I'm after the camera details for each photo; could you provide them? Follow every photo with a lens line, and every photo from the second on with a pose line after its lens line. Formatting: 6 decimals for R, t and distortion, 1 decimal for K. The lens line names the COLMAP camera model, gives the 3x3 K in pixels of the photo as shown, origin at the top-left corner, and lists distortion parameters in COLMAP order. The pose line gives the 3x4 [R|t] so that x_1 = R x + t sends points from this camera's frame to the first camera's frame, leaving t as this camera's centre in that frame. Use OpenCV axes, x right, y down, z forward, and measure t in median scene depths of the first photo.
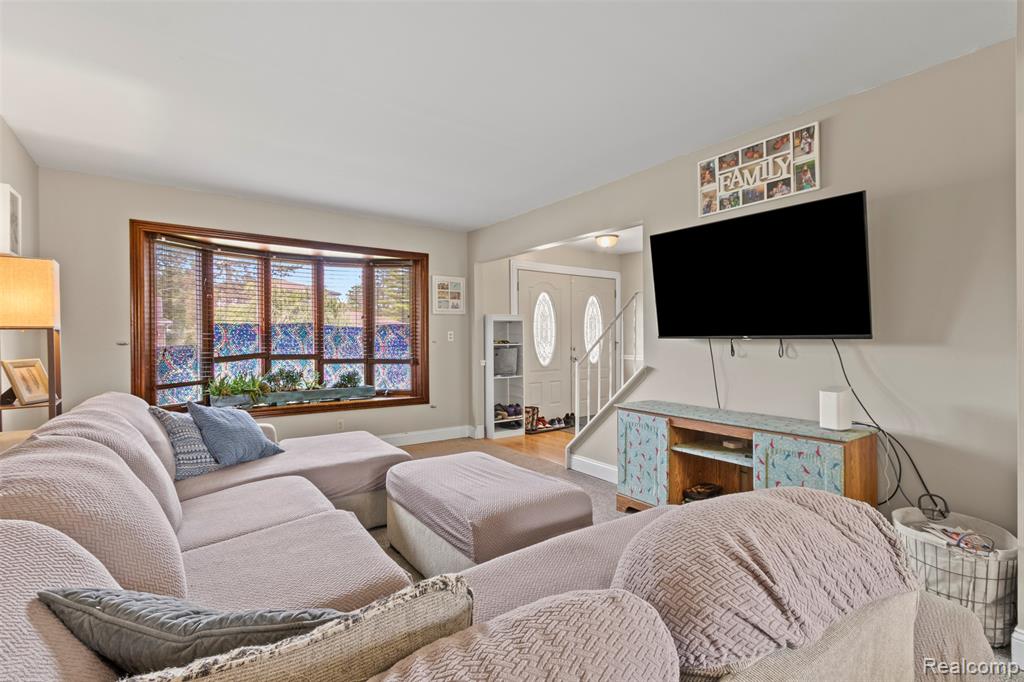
lens RADIAL K [[474.4, 0, 515.0], [0, 474.4, 339.6], [0, 0, 1]] dist [-0.001265, -0.000869]
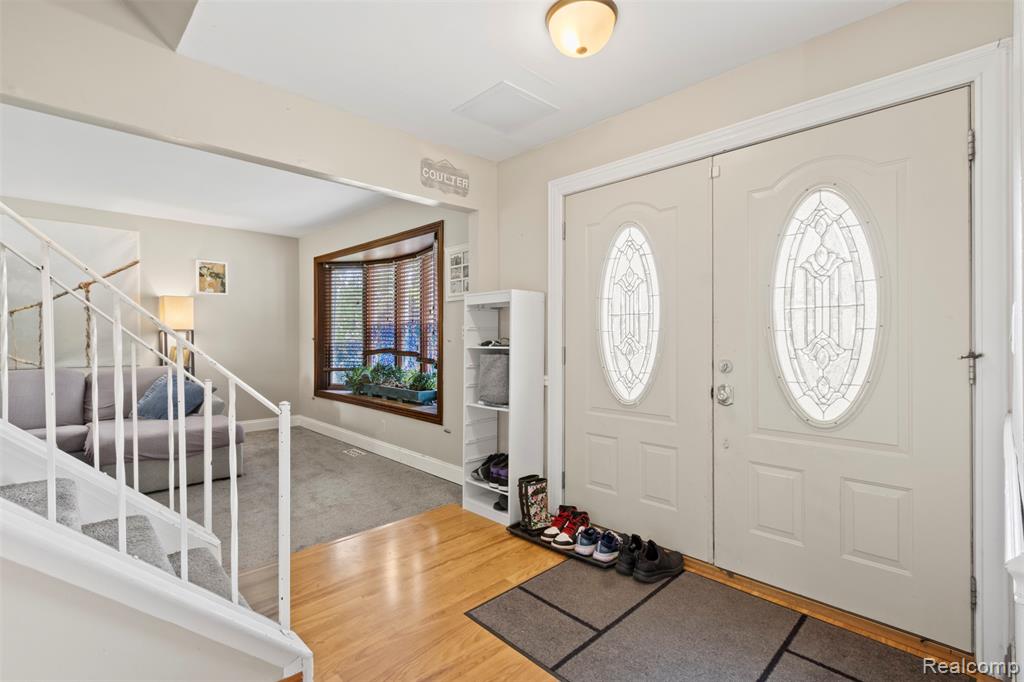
lens RADIAL K [[474.4, 0, 510.6], [0, 474.4, 338.3], [0, 0, 1]] dist [-0.001265, -0.000869]
pose [[0.139286, 0.004961, -0.990240, 1.170063], [-0.004782, 0.999979, 0.004338, -0.004957], [0.990241, 0.004131, 0.139307, 2.111188]]
